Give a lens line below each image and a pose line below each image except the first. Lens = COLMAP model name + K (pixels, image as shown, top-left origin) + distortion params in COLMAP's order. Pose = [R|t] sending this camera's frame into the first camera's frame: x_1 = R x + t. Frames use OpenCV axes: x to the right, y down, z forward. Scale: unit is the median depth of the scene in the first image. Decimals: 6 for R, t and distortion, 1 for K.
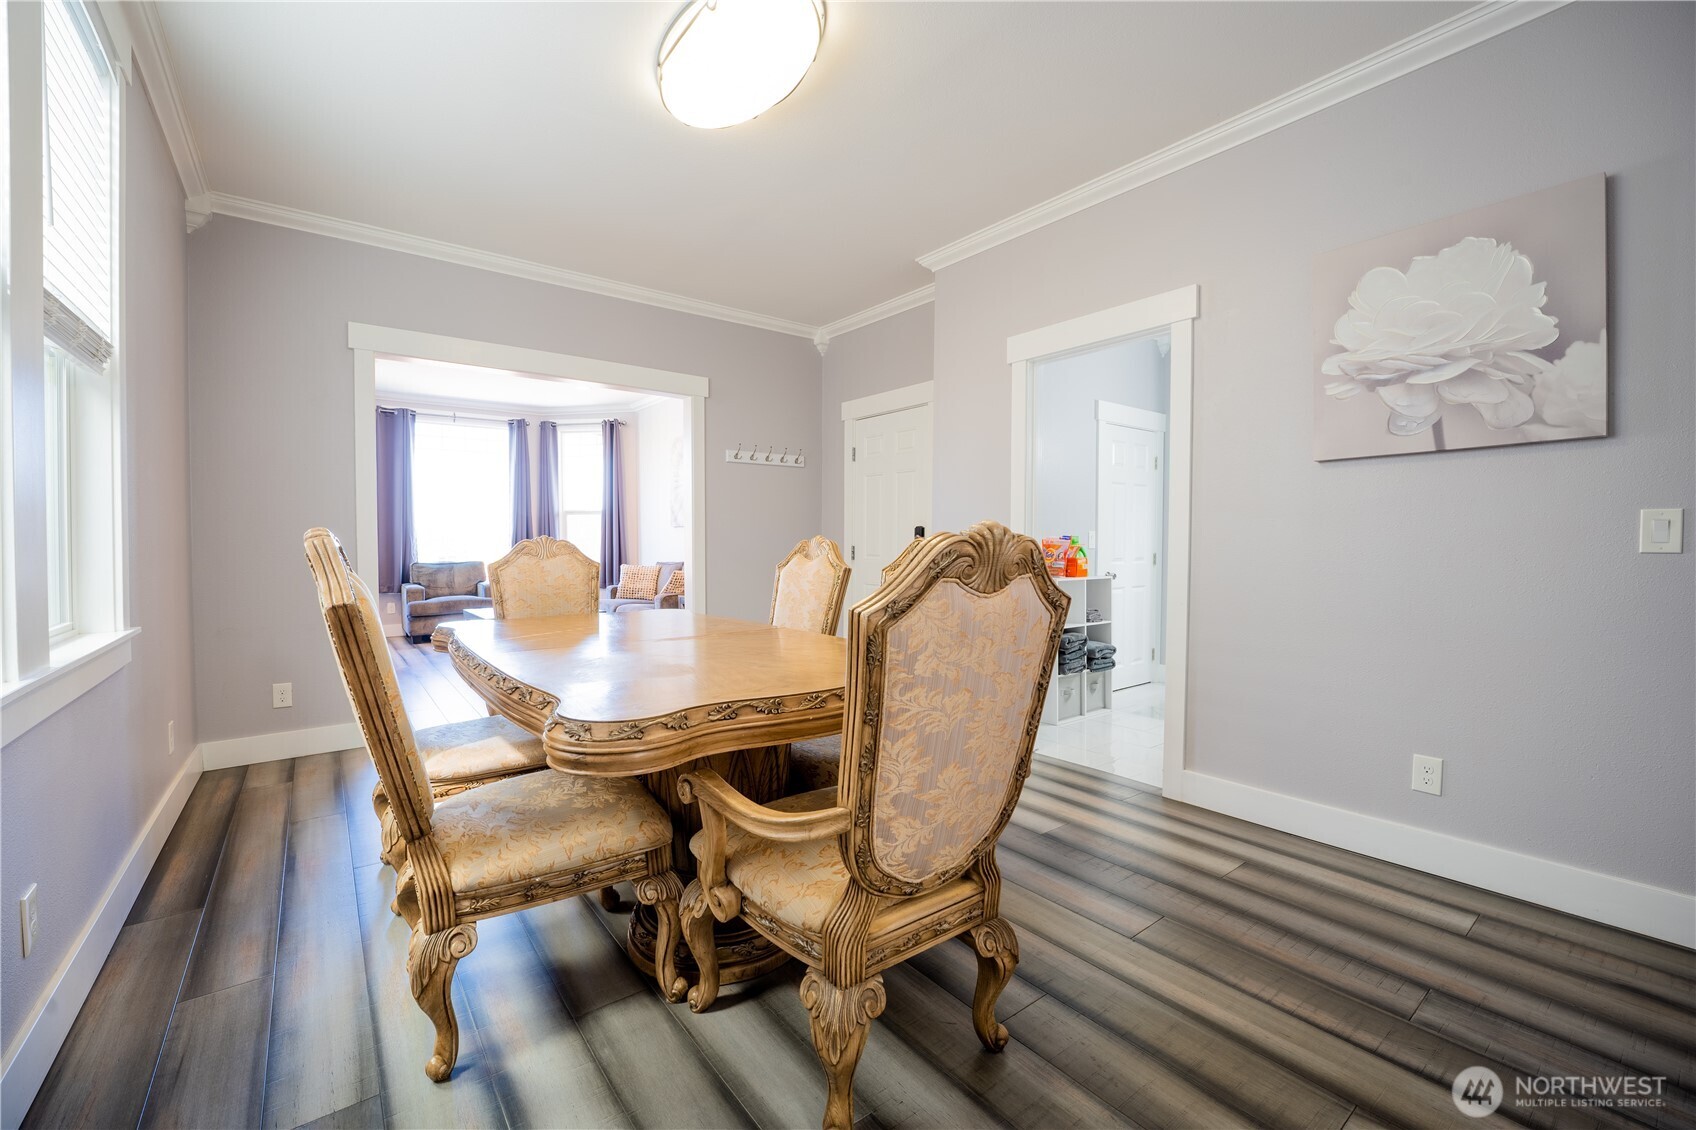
lens RADIAL K [[699.2, 0, 858.0], [0, 699.2, 560.6], [0, 0, 1]] dist [-0.030139, 0.000856]
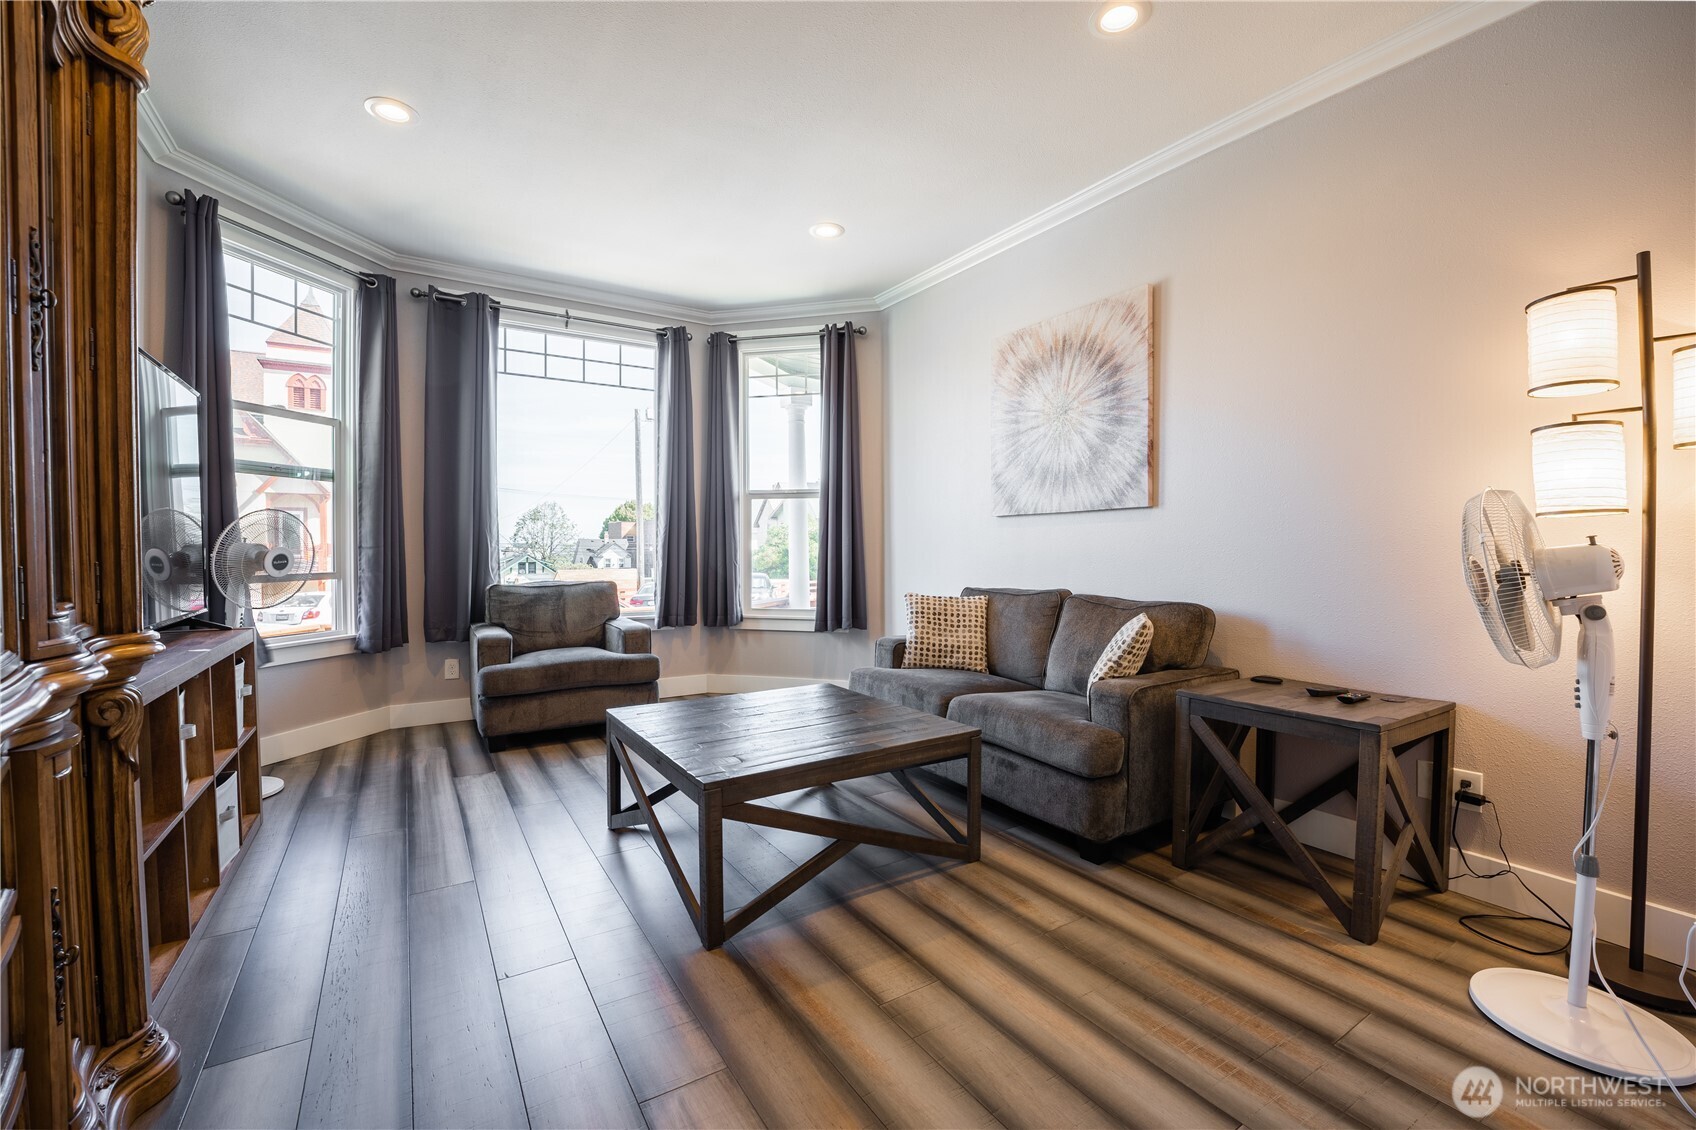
lens RADIAL K [[699.2, 0, 849.2], [0, 699.2, 565.6], [0, 0, 1]] dist [-0.030139, 0.000856]
pose [[0.995190, 0.007625, -0.097668, -0.308709], [-0.008227, 0.999950, -0.005754, -0.009864], [0.097619, 0.006530, 0.995202, 0.480454]]
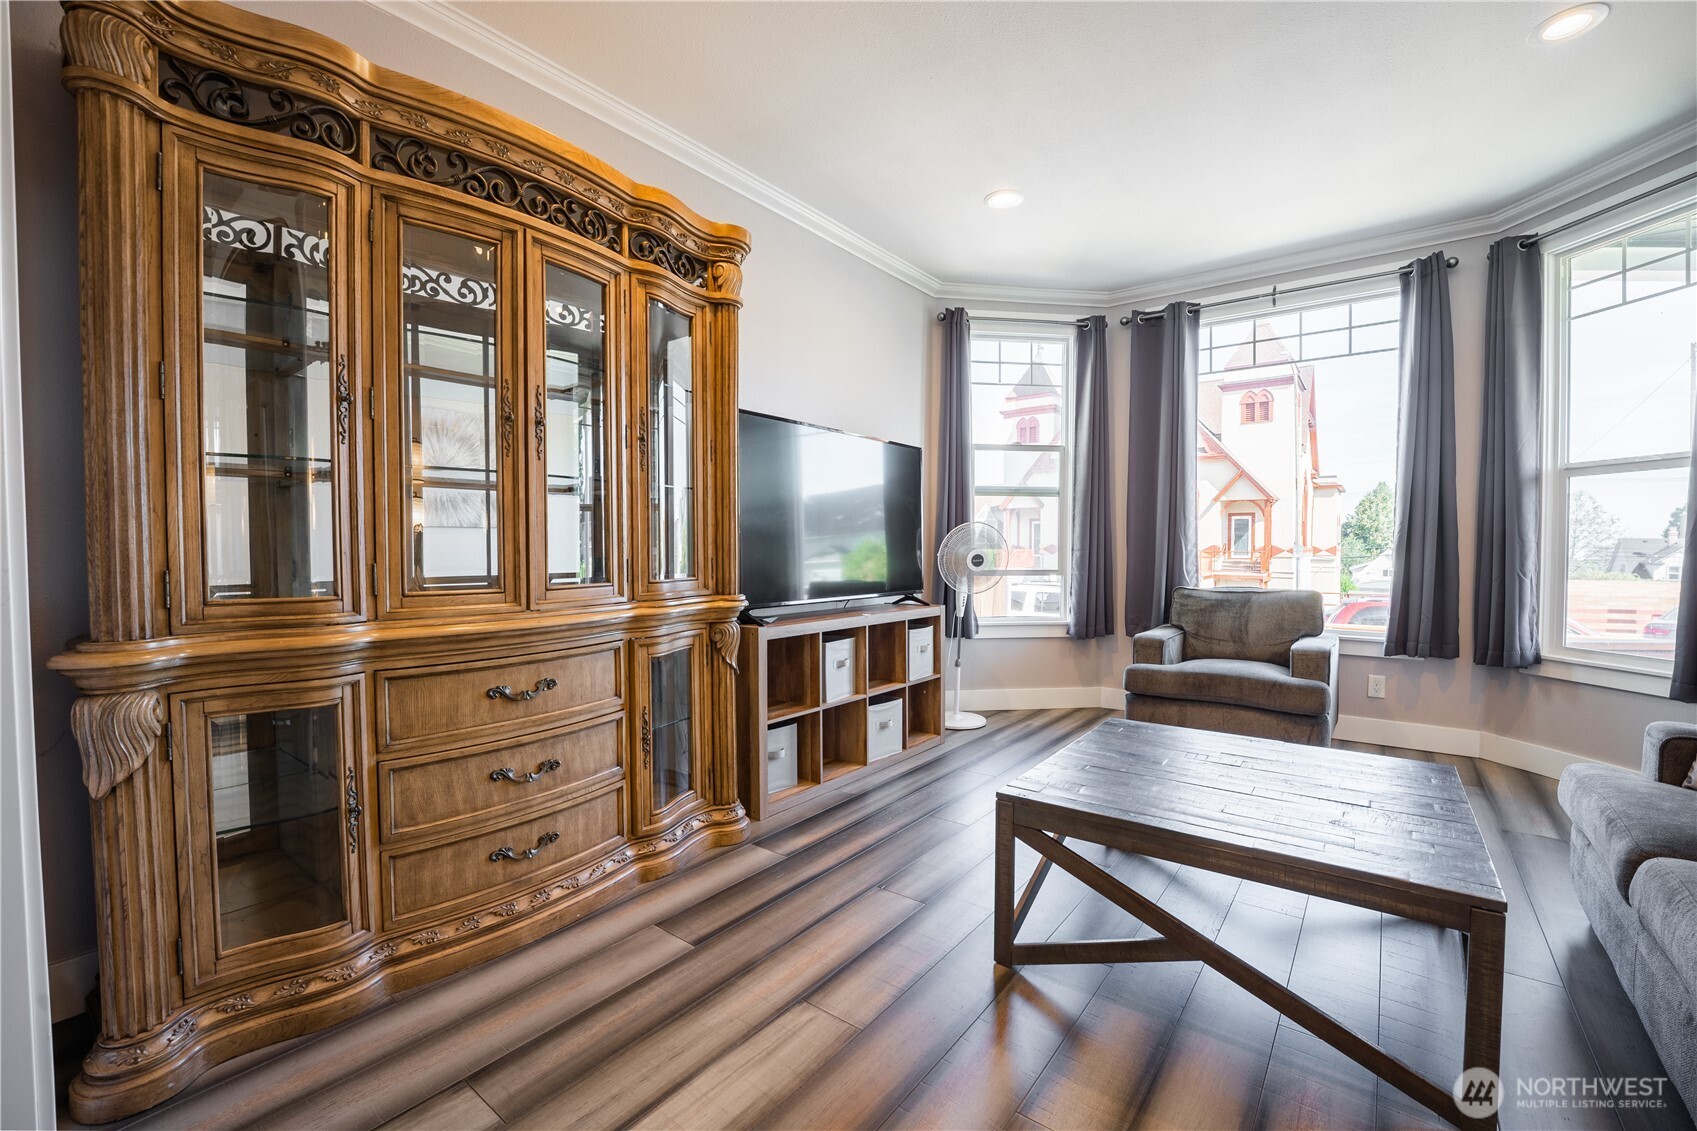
lens RADIAL K [[699.6, 0, 846.4], [0, 699.6, 565.1], [0, 0, 1]] dist [-0.030139, 0.000856]
pose [[0.238006, 0.029599, -0.970813, -0.176644], [-0.034825, 0.999153, 0.021925, -0.015568], [0.970639, 0.028590, 0.238835, 0.597687]]
